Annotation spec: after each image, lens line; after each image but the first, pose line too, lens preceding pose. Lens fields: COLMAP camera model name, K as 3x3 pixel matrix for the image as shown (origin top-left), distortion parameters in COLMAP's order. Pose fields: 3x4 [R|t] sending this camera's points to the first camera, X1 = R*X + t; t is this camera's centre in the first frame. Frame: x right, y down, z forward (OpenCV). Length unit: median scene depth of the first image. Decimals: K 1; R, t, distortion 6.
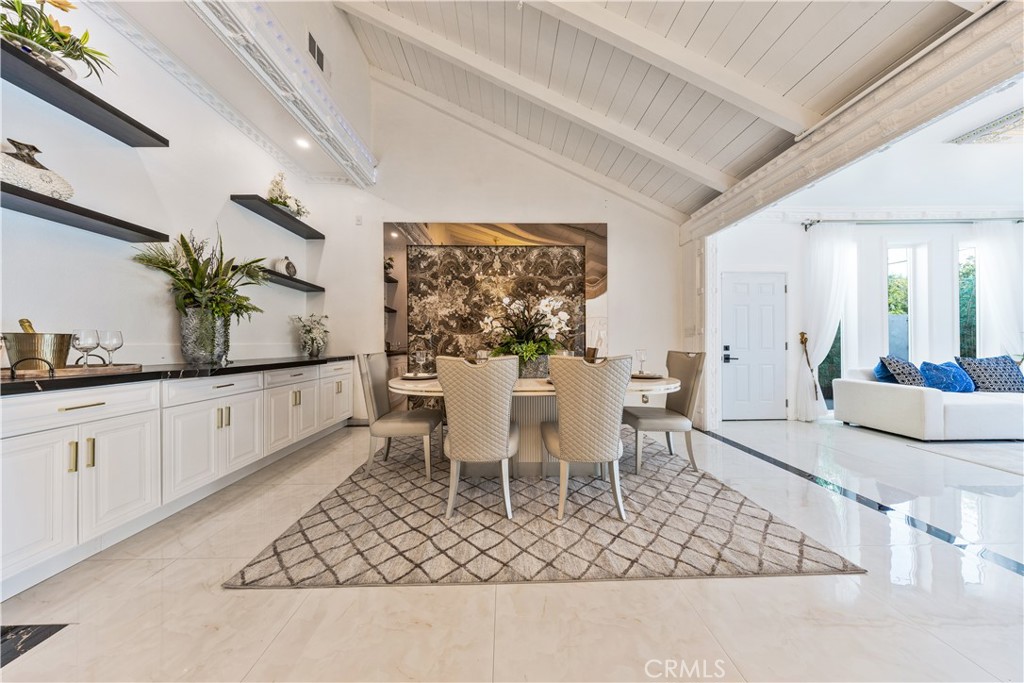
lens RADIAL K [[296.8, 0, 510.4], [0, 296.8, 343.0], [0, 0, 1]] dist [-0.000854, 0.000081]
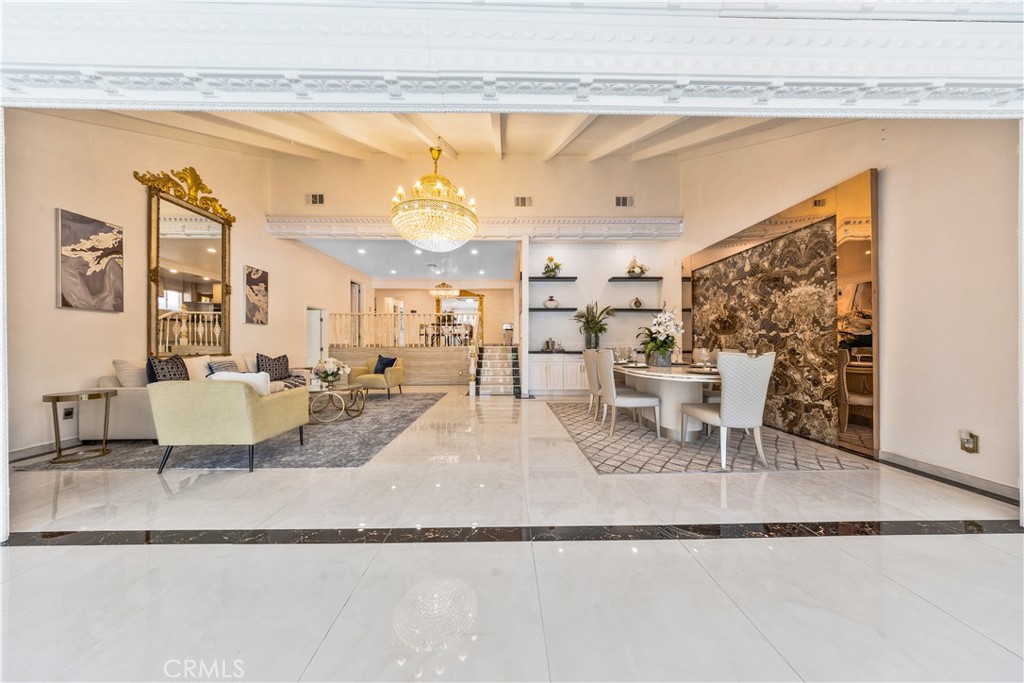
lens RADIAL K [[296.8, 0, 511.2], [0, 296.8, 342.4], [0, 0, 1]] dist [-0.000854, 0.000081]
pose [[0.000703, -0.001780, -0.999998, 1.061184], [0.007325, 0.999972, -0.001775, -0.003508], [0.999973, -0.007324, 0.000716, 0.170472]]
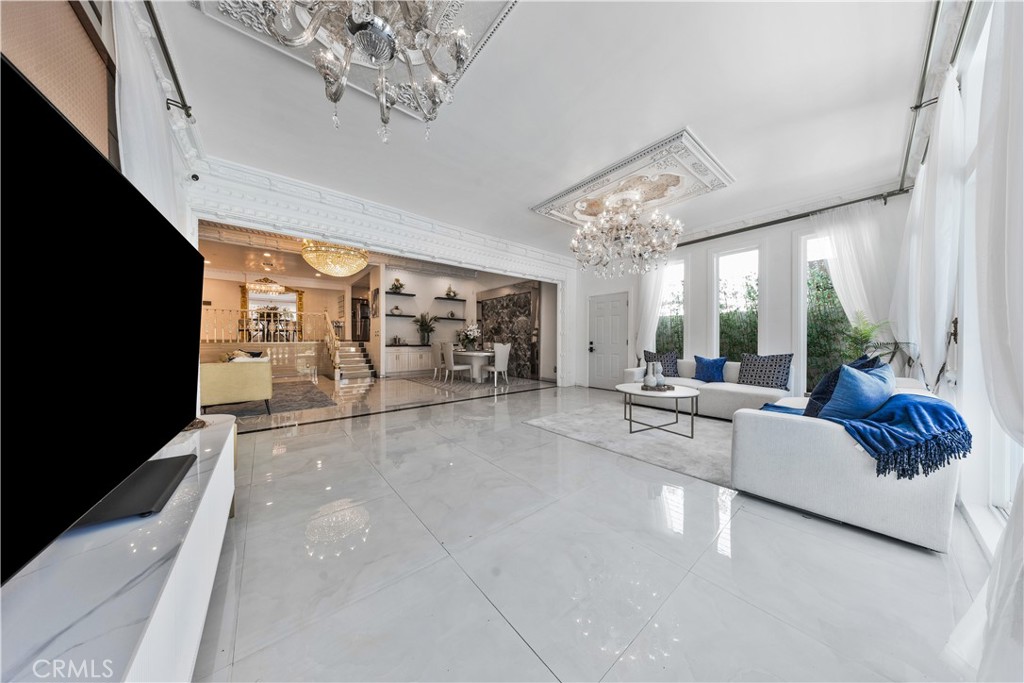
lens RADIAL K [[296.8, 0, 508.6], [0, 296.8, 341.1], [0, 0, 1]] dist [-0.000854, 0.000081]
pose [[0.616894, 0.009714, -0.786986, 1.849800], [0.001562, 0.999907, 0.013566, -0.018361], [0.787045, -0.009598, 0.616821, -0.392839]]
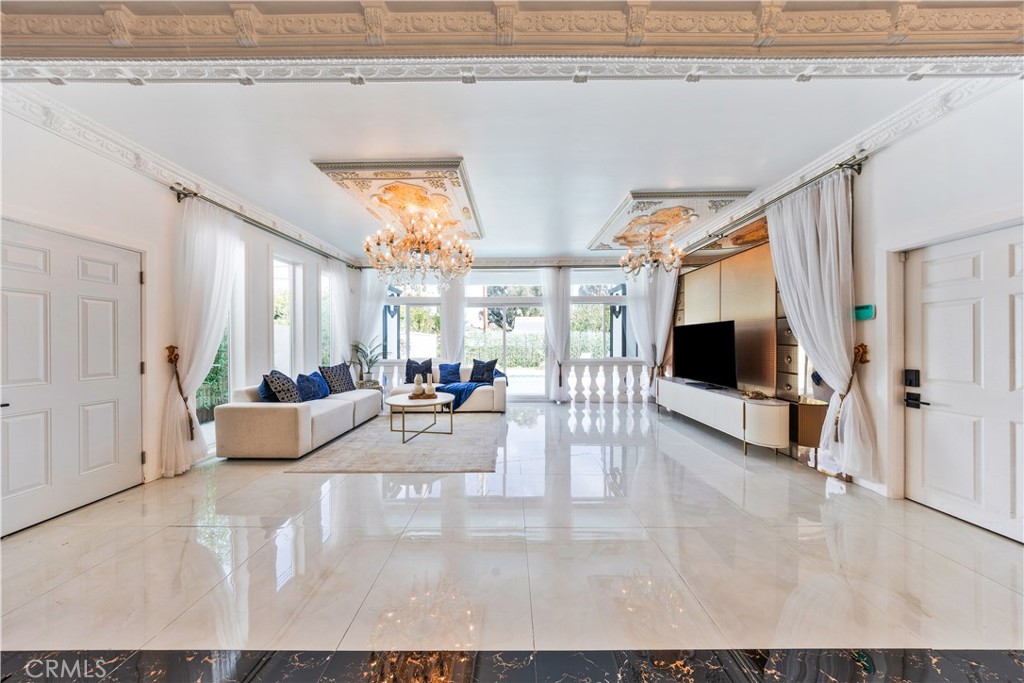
lens RADIAL K [[296.8, 0, 512.4], [0, 296.8, 343.2], [0, 0, 1]] dist [-0.000854, 0.000081]
pose [[0.012183, -0.000004, 0.999926, 0.306312], [-0.004746, 0.999989, 0.000062, -0.046199], [-0.999915, -0.004747, 0.012183, 0.201068]]
